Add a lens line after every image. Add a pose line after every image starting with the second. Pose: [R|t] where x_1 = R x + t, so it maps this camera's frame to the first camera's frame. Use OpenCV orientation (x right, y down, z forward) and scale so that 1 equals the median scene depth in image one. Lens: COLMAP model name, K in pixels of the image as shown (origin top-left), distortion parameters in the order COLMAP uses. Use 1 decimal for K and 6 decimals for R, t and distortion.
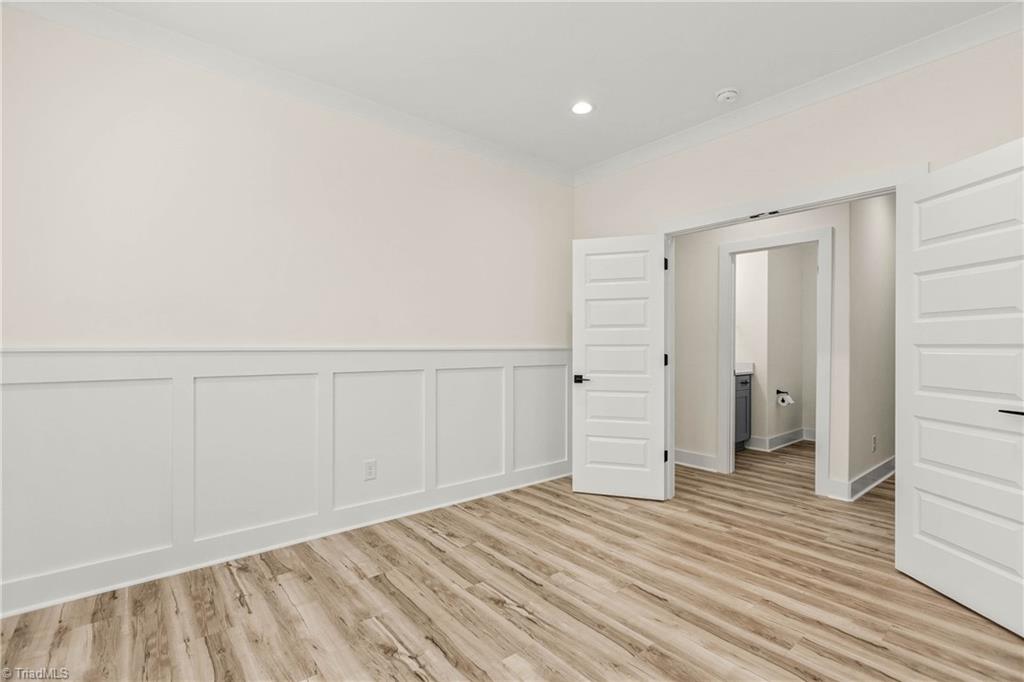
lens RADIAL K [[465.6, 0, 509.2], [0, 465.6, 347.4], [0, 0, 1]] dist [-0.003480, -0.001306]
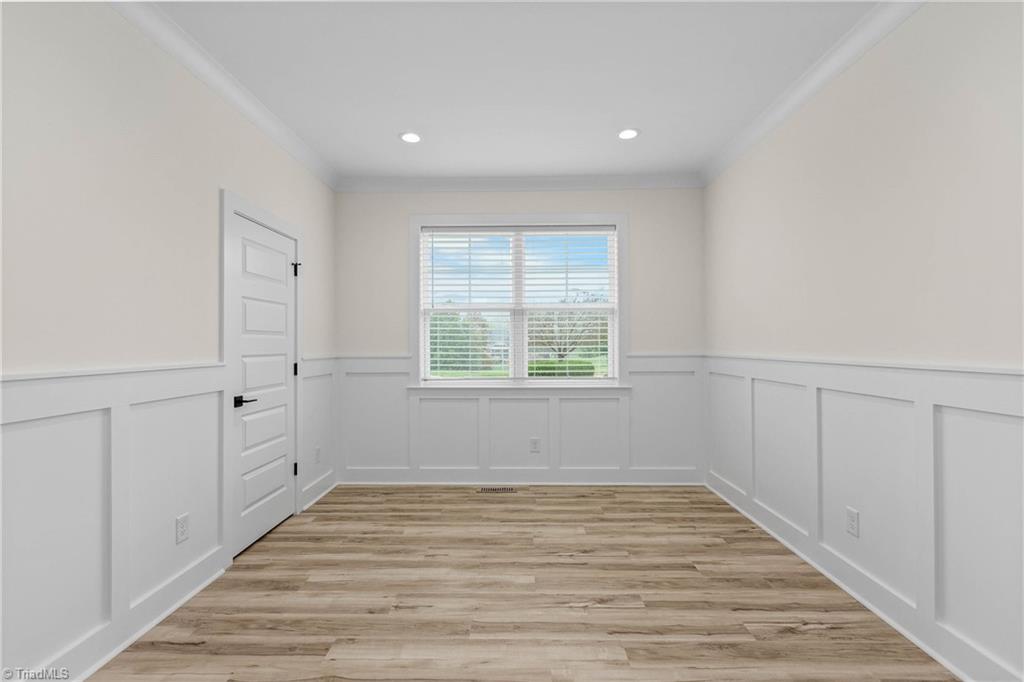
lens RADIAL K [[465.6, 0, 513.5], [0, 465.6, 335.9], [0, 0, 1]] dist [-0.003480, -0.001306]
pose [[-0.642484, -0.013815, -0.766175, 0.927421], [-0.002632, 0.999871, -0.015821, -0.040710], [0.766295, -0.008148, -0.642437, 1.525929]]
